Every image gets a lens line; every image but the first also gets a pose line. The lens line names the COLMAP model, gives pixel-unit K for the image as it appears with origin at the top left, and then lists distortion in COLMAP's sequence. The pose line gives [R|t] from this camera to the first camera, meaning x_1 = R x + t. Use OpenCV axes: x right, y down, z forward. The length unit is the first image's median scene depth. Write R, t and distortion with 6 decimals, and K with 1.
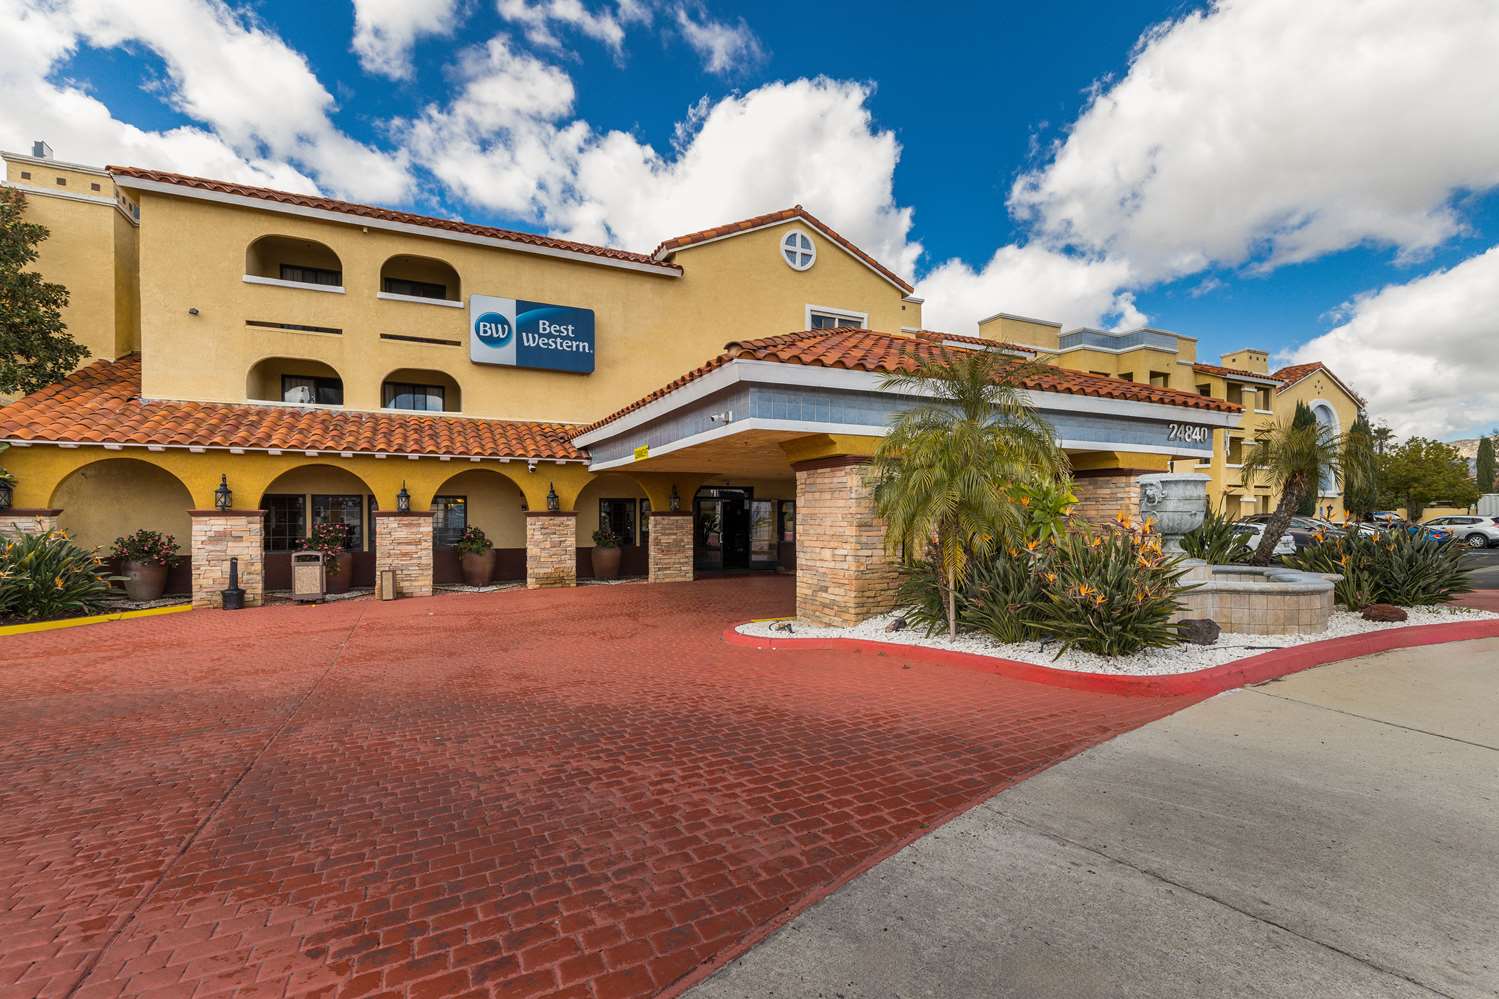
lens RADIAL K [[685.0, 0, 747.5], [0, 685.0, 500.4], [0, 0, 1]] dist [0.030133, 0.000823]
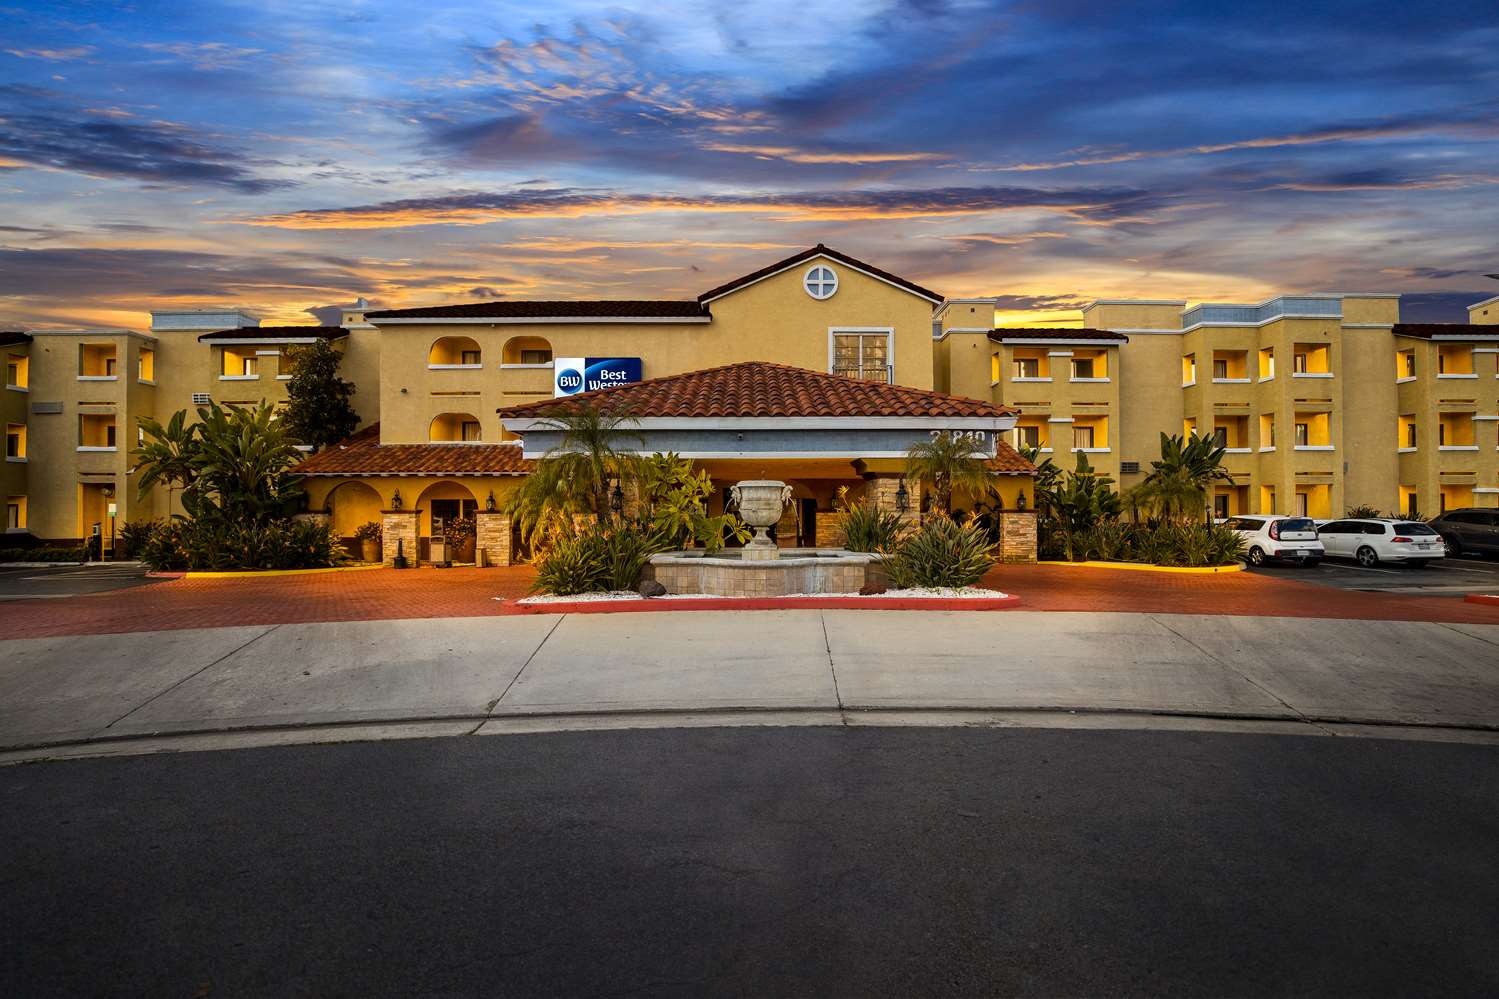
lens RADIAL K [[685.0, 0, 751.2], [0, 685.0, 499.0], [0, 0, 1]] dist [0.030133, 0.000823]
pose [[0.901298, -0.010605, -0.433071, 0.569728], [0.009582, 0.999944, -0.004546, 0.002494], [0.433095, -0.000052, 0.901348, -0.102915]]
